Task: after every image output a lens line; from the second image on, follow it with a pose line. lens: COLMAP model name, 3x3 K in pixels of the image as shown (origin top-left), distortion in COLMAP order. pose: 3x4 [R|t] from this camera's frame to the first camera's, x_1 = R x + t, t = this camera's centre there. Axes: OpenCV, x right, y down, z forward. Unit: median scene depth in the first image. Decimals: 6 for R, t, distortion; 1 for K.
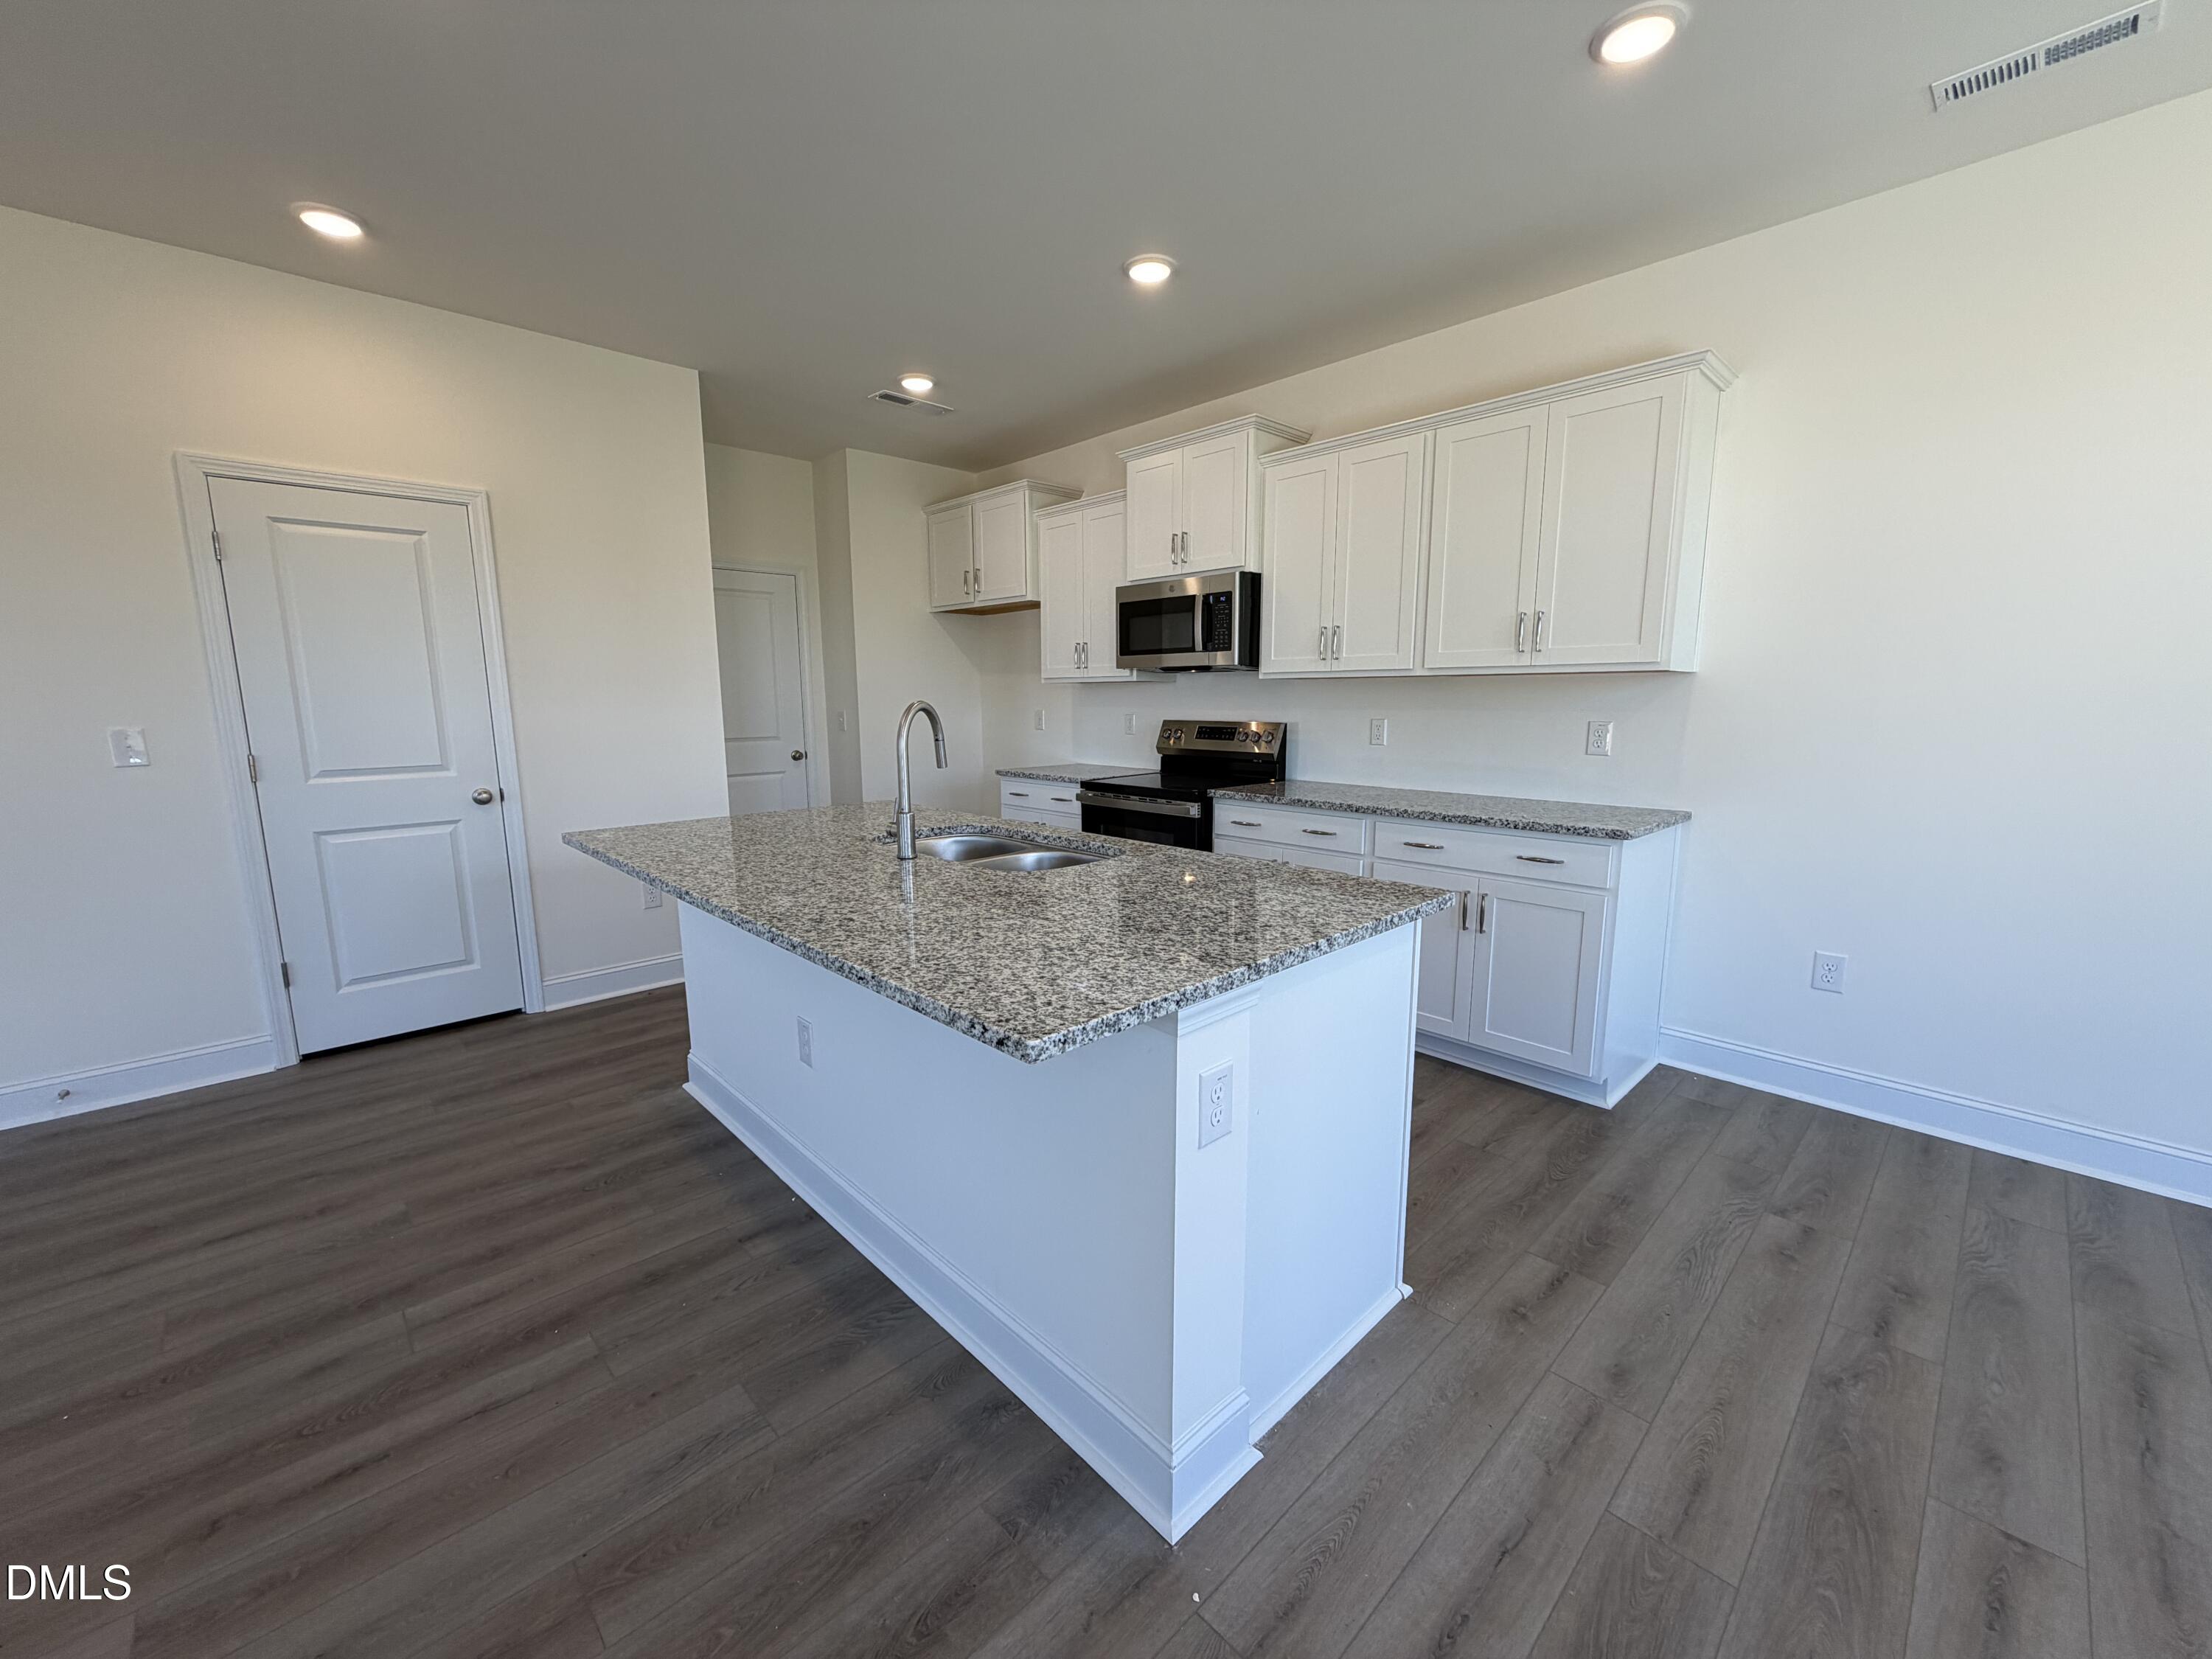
lens RADIAL K [[885.0, 0, 1093.5], [0, 885.0, 817.6], [0, 0, 1]] dist [0.003962, 0.000418]
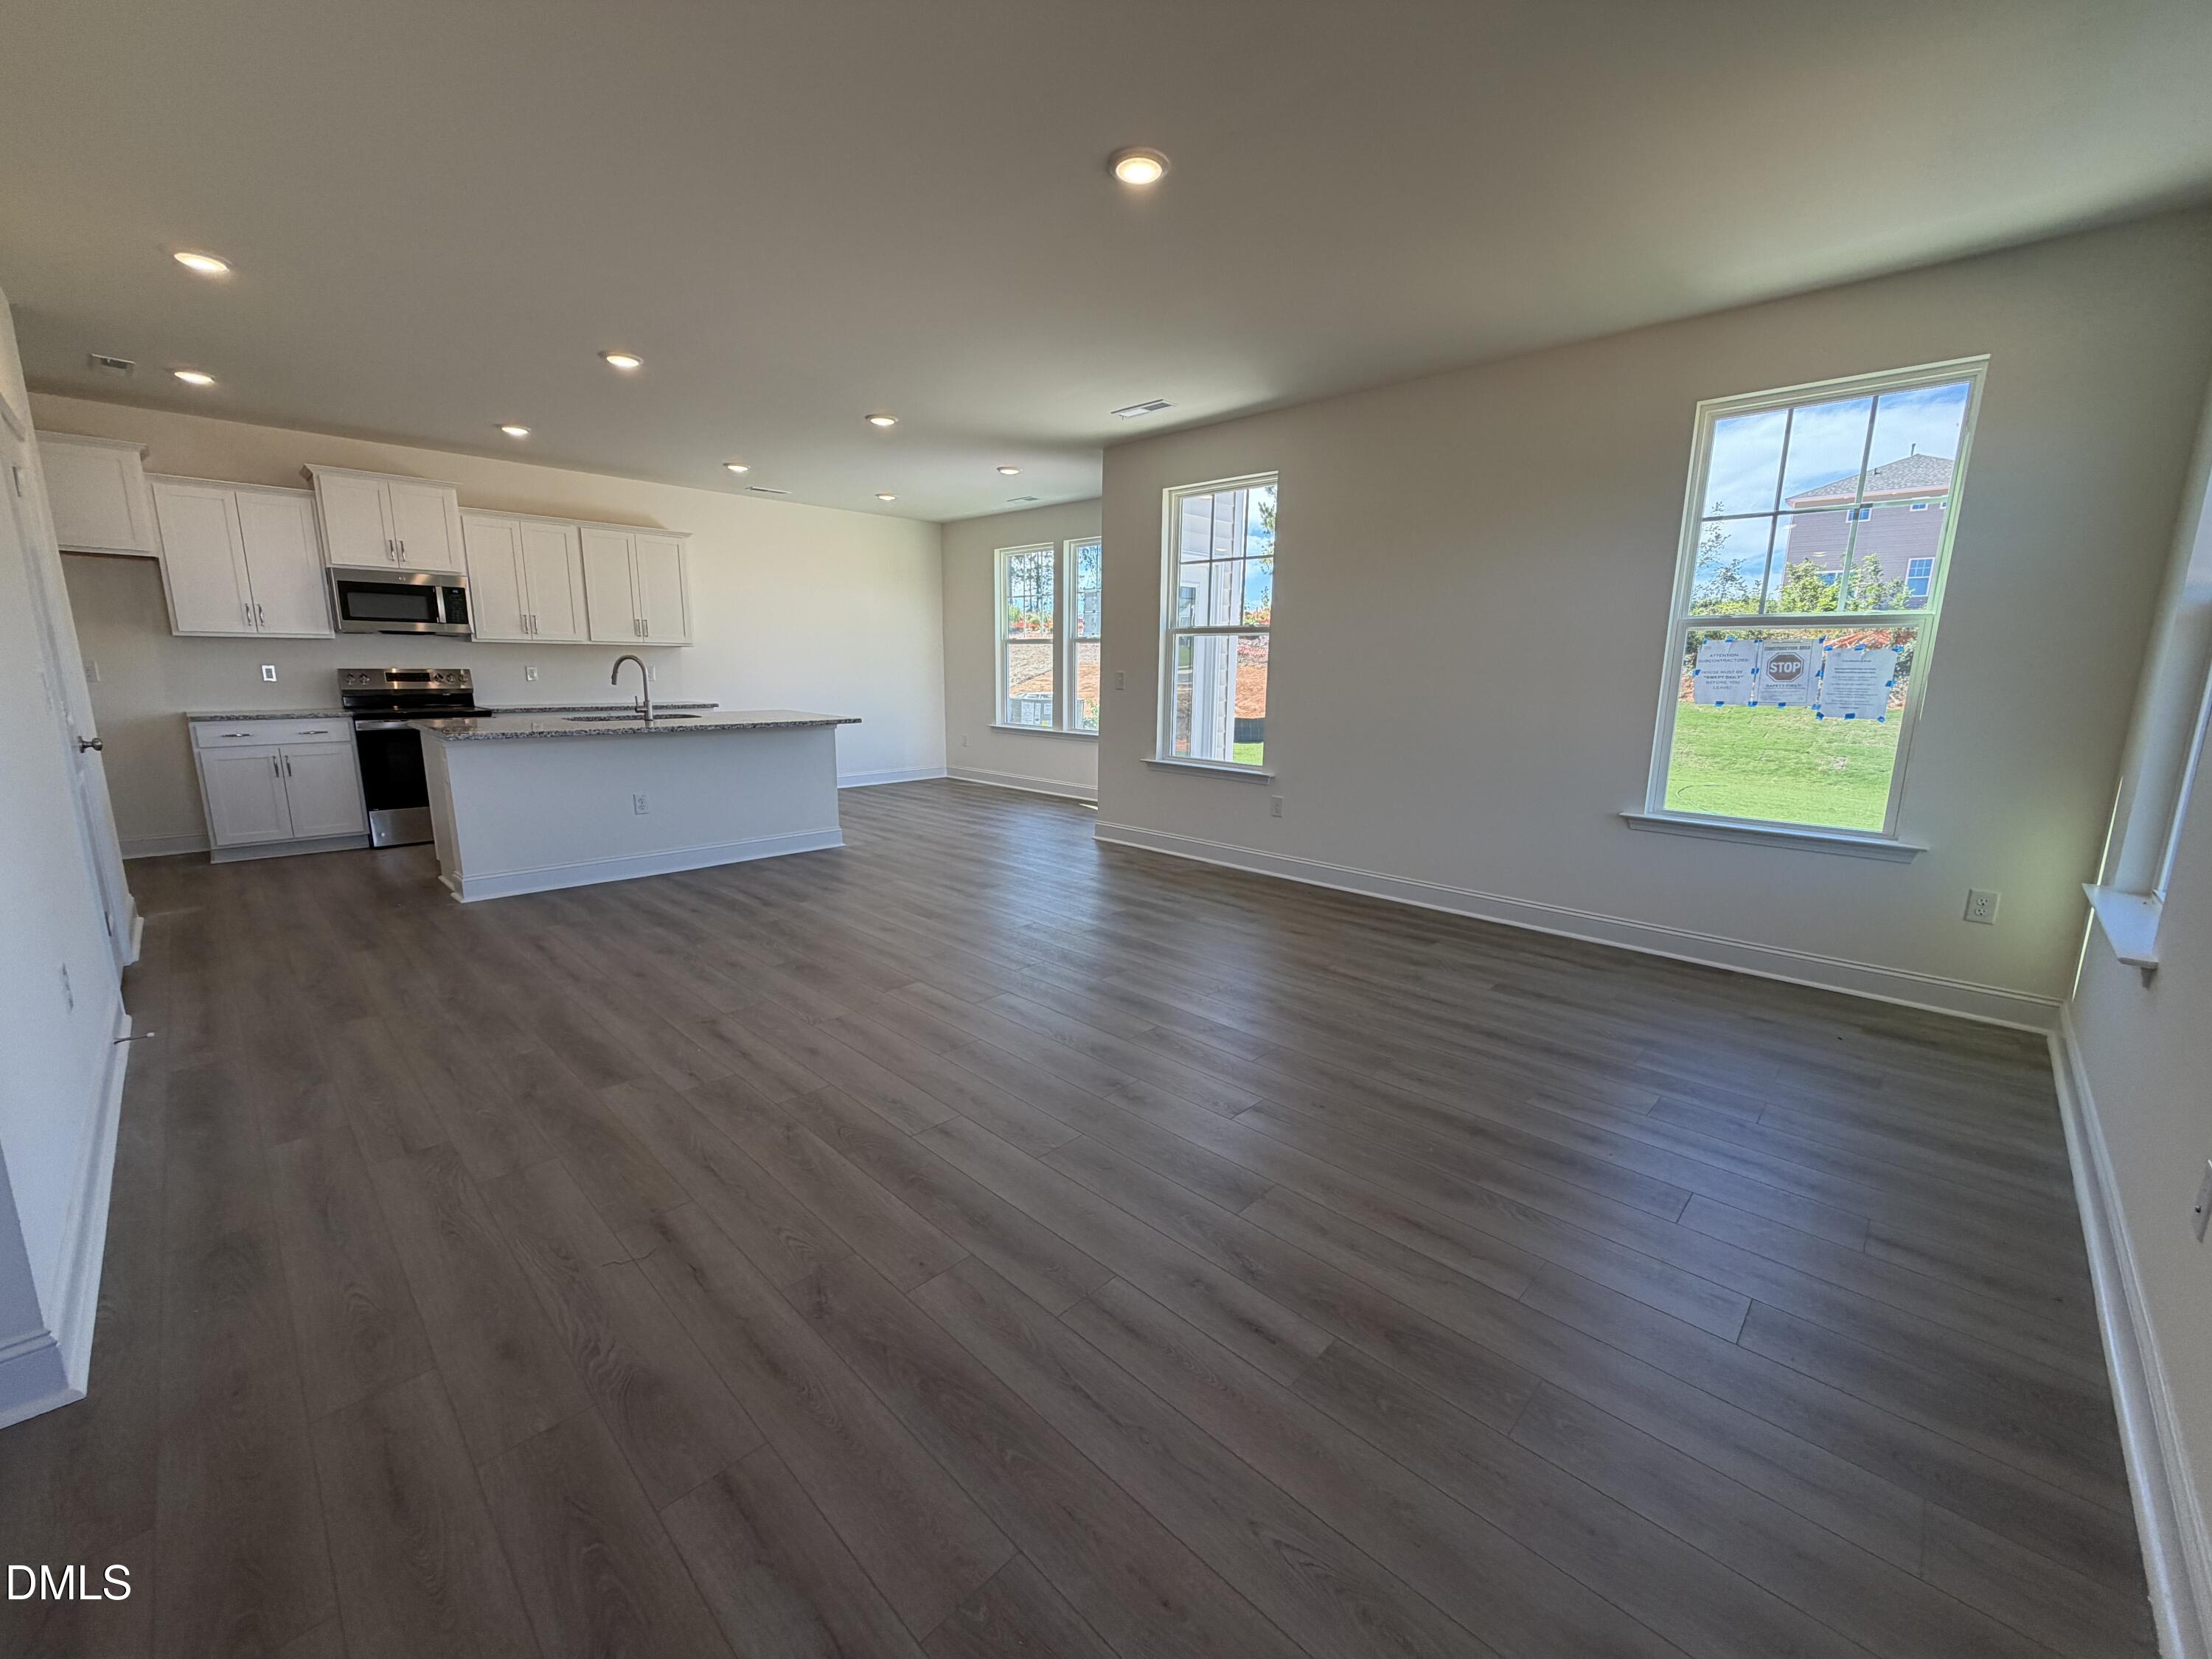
lens RADIAL K [[885.0, 0, 1090.7], [0, 885.0, 831.0], [0, 0, 1]] dist [0.003962, 0.000418]
pose [[-0.065908, -0.172807, 0.982748, -1.523789], [0.137393, 0.973937, 0.180472, 0.044328], [-0.988321, 0.146917, -0.040448, -0.020102]]
